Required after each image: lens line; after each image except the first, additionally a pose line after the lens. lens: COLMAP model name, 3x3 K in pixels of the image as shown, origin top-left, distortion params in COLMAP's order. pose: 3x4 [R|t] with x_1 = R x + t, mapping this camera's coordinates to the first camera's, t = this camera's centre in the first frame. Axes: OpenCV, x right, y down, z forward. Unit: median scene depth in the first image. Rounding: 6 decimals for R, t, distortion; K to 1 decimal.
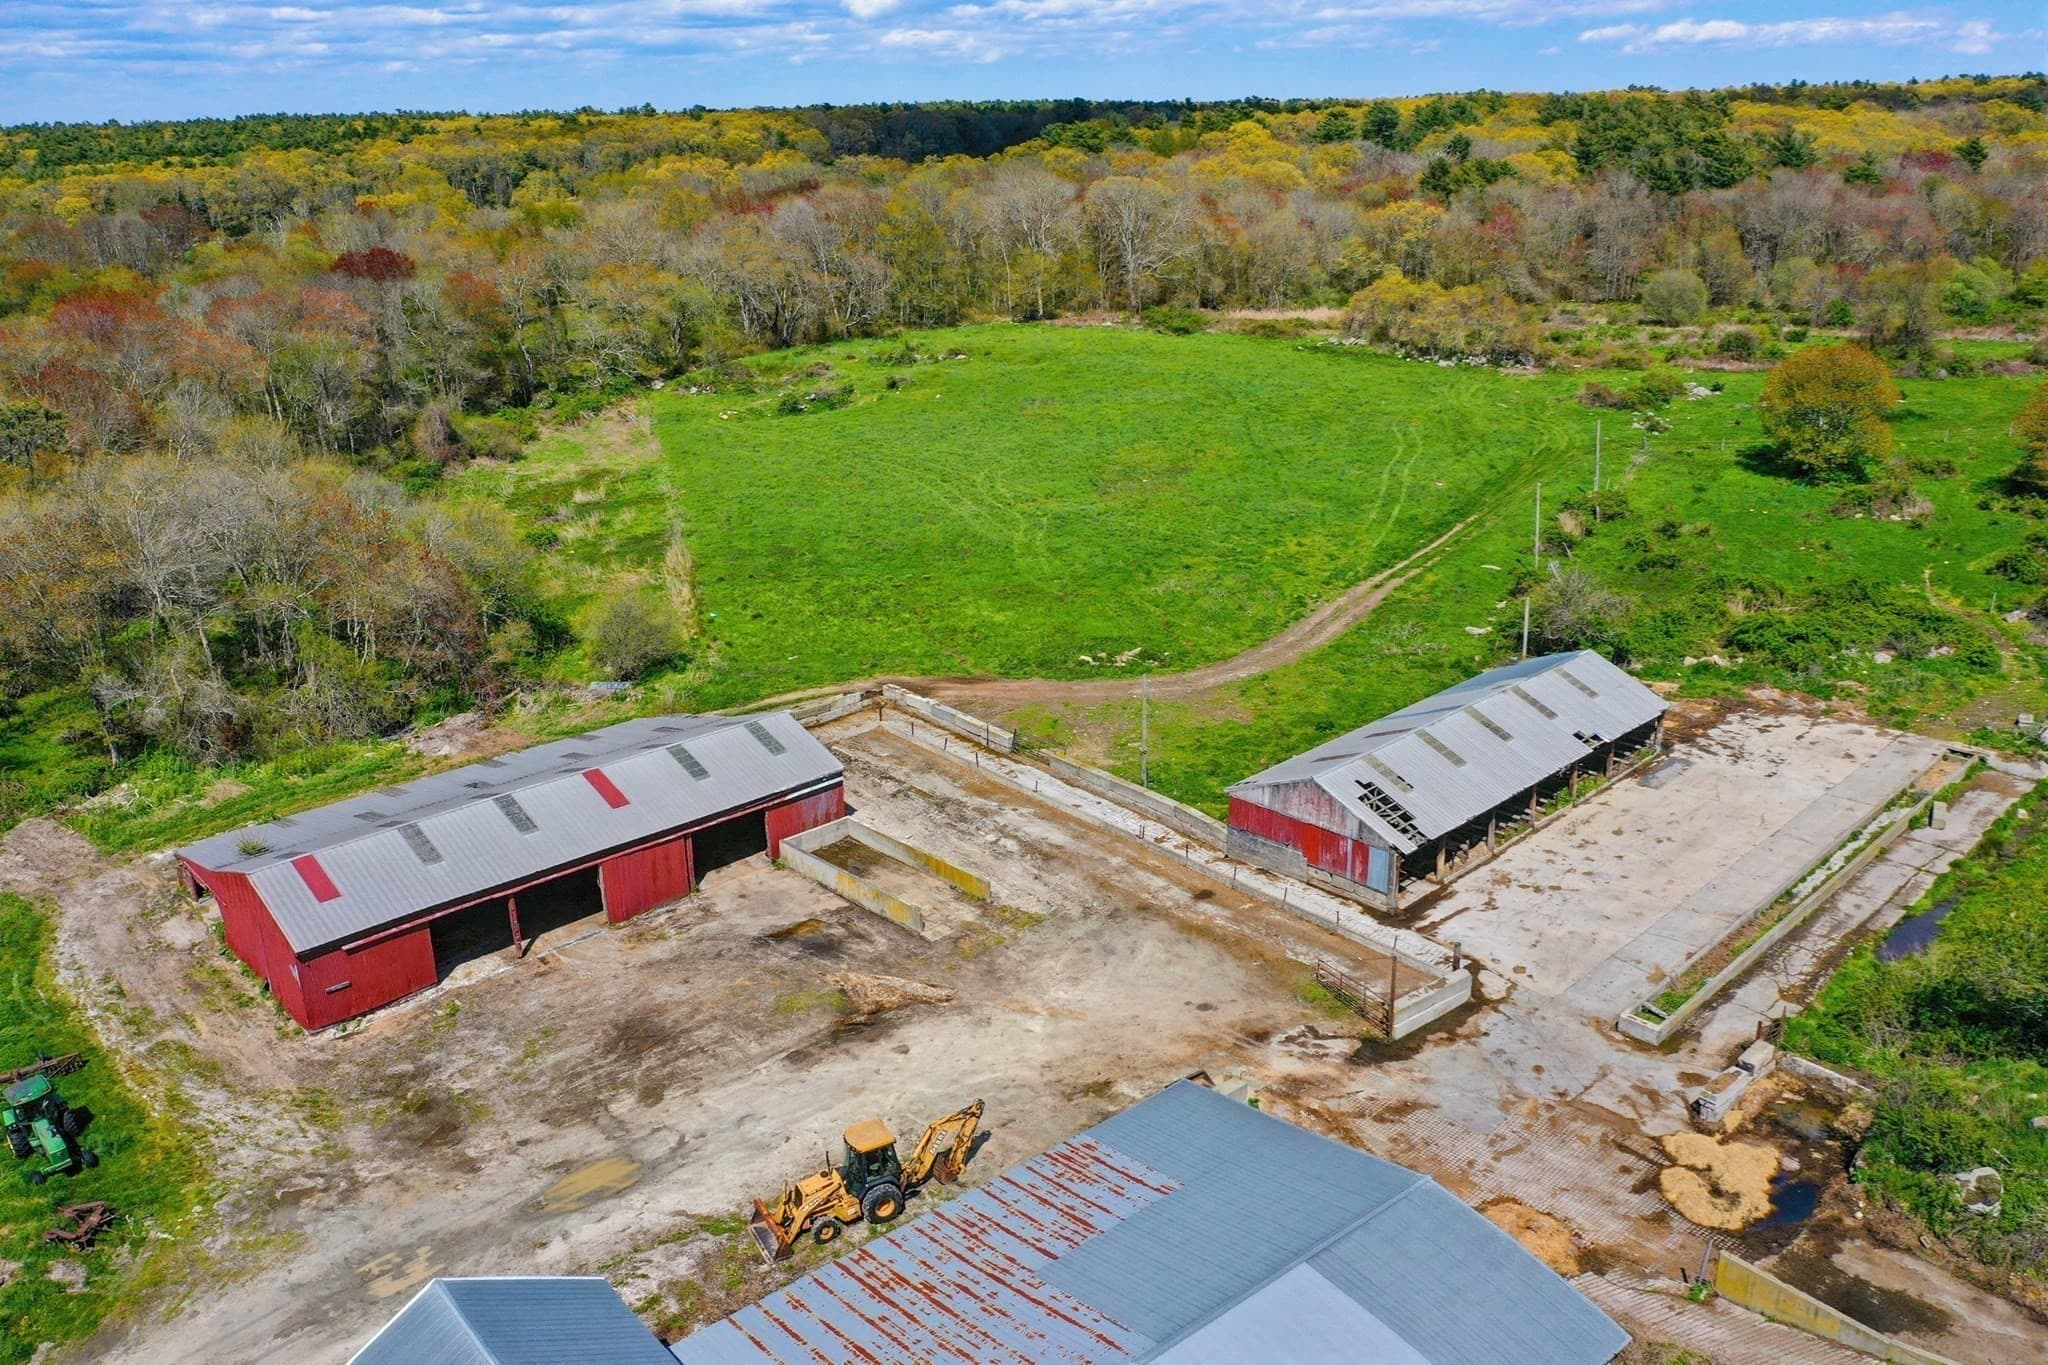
lens RADIAL K [[1610.6, 0, 1024.0], [0, 1610.6, 682.5], [0, 0, 1]] dist [-0.016587, -0.004472]
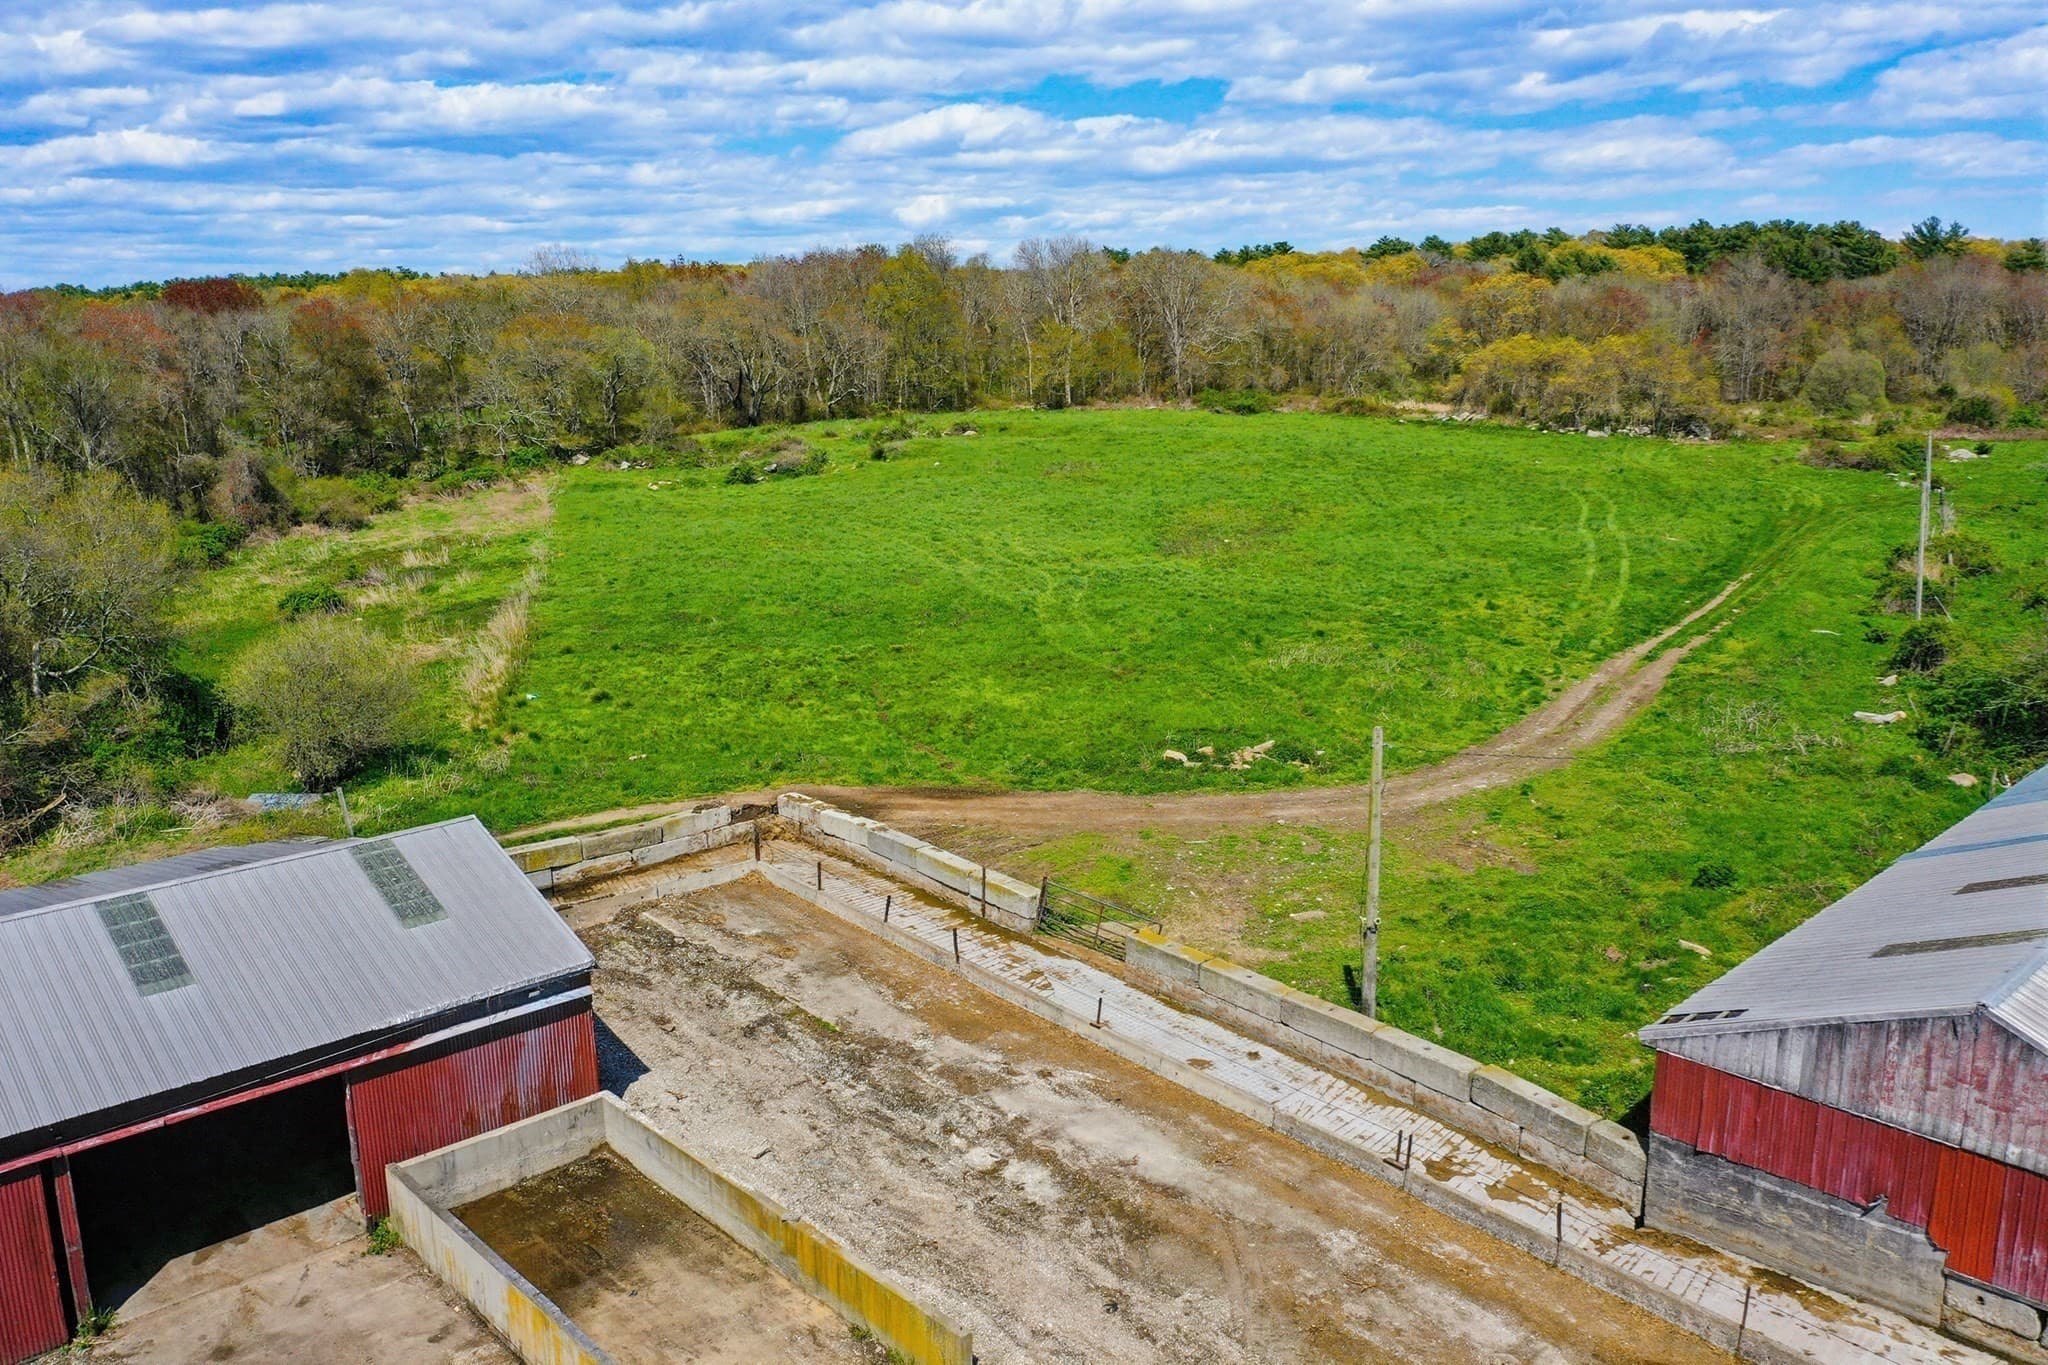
lens RADIAL K [[1610.6, 0, 1024.0], [0, 1610.6, 682.5], [0, 0, 1]] dist [-0.016587, -0.004472]
pose [[0.999916, 0.006474, -0.011228, -0.006239], [-0.007745, 0.993078, -0.117200, 0.026431], [0.010392, 0.117277, 0.993045, 0.524917]]
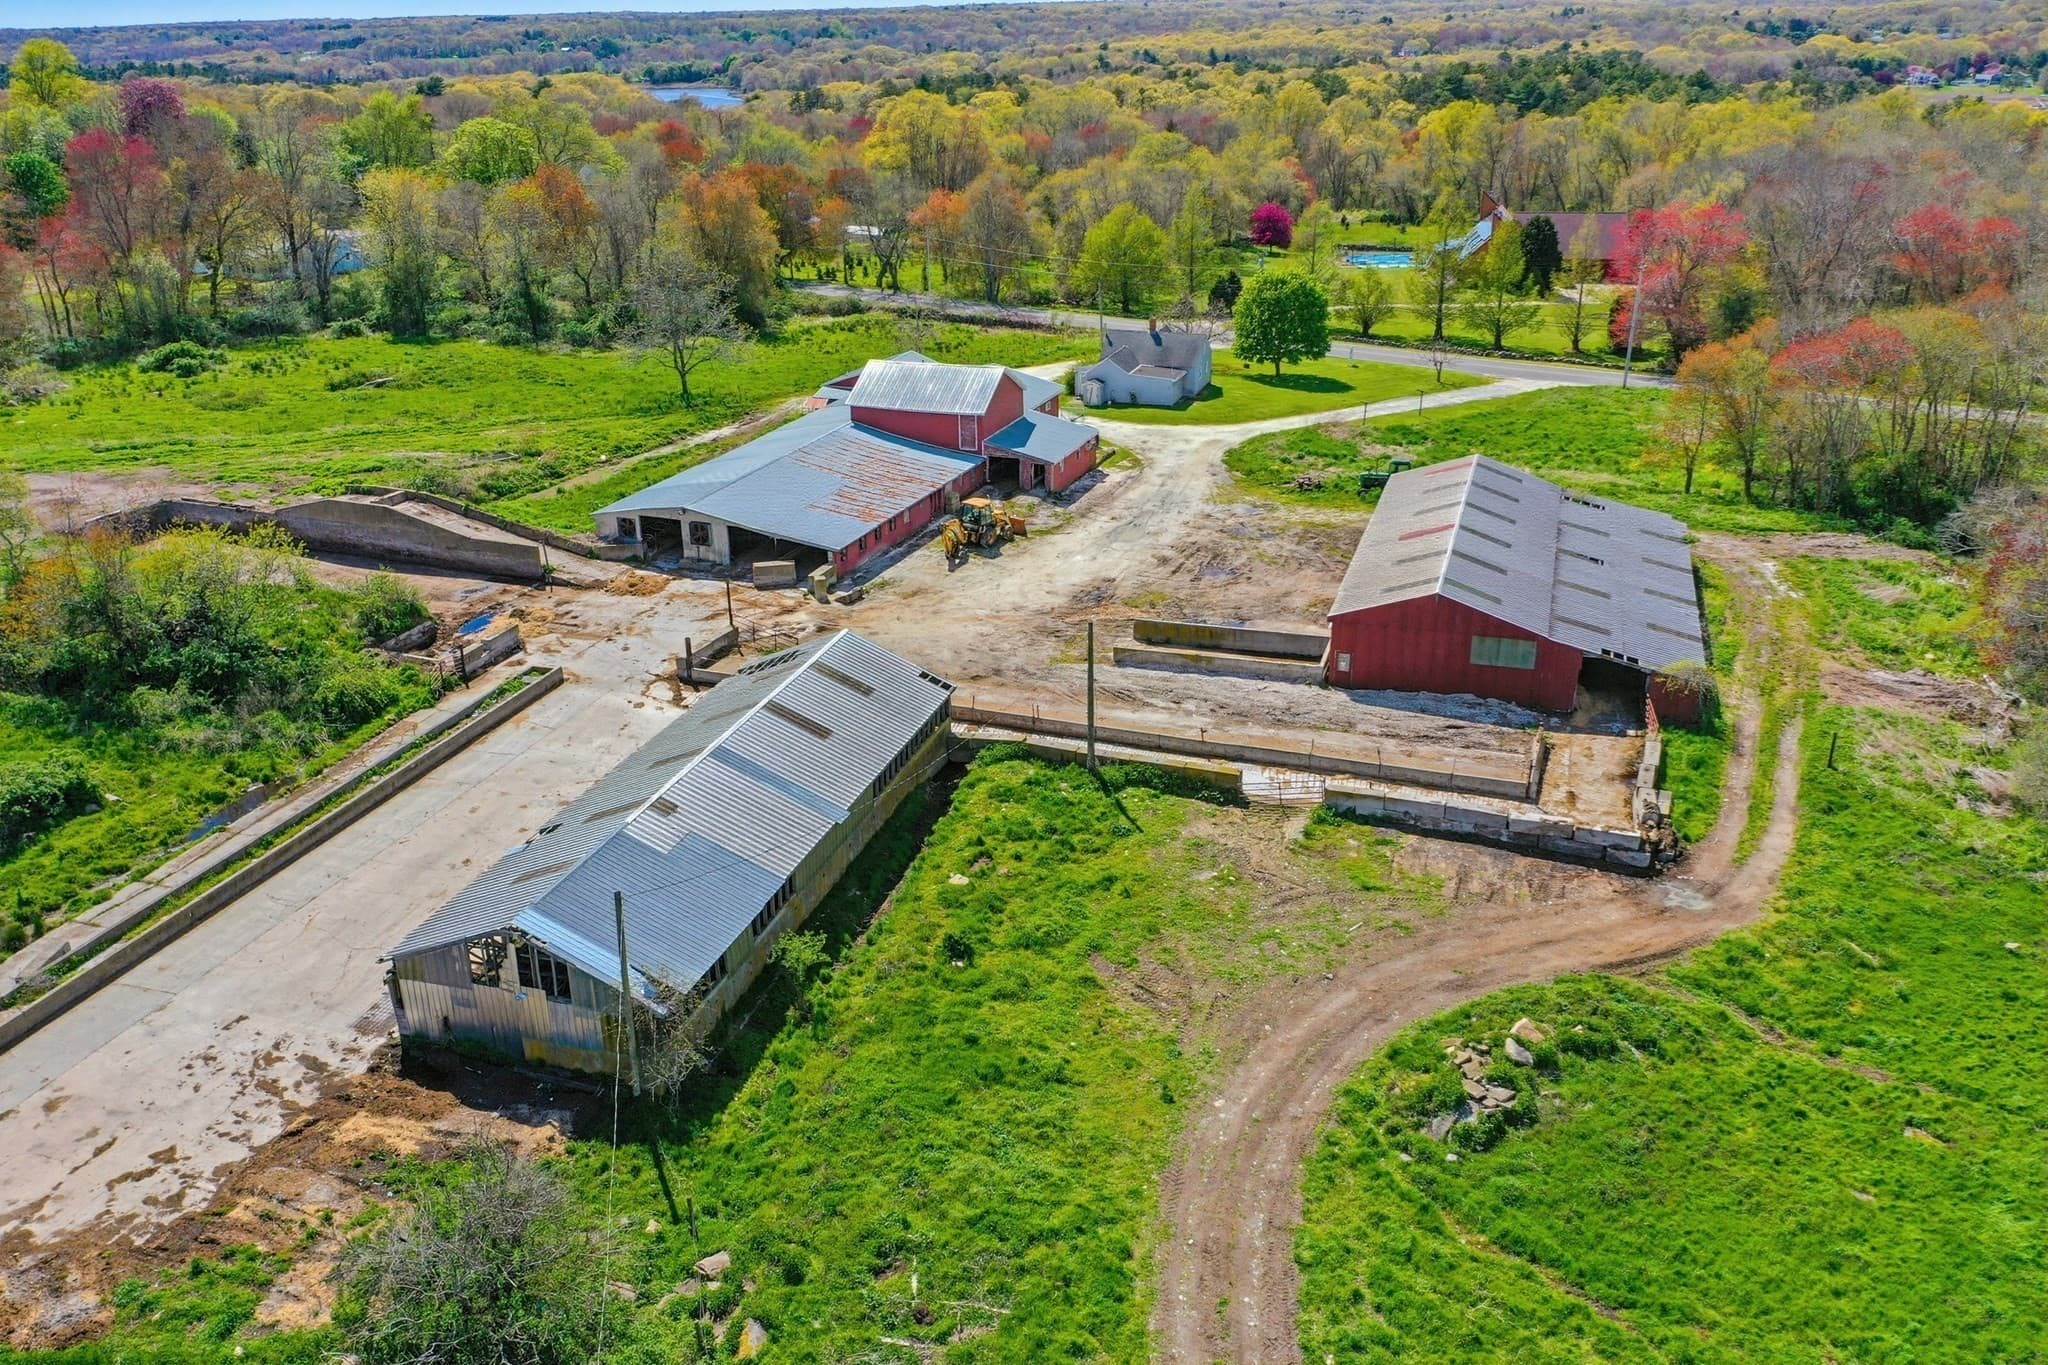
lens RADIAL K [[1610.6, 0, 1024.0], [0, 1610.6, 682.5], [0, 0, 1]] dist [-0.016587, -0.004472]
pose [[-0.876814, 0.207469, -0.433767, 0.398514], [-0.134248, 0.760618, 0.635168, -0.424236], [0.461709, 0.615156, -0.639068, 1.311970]]
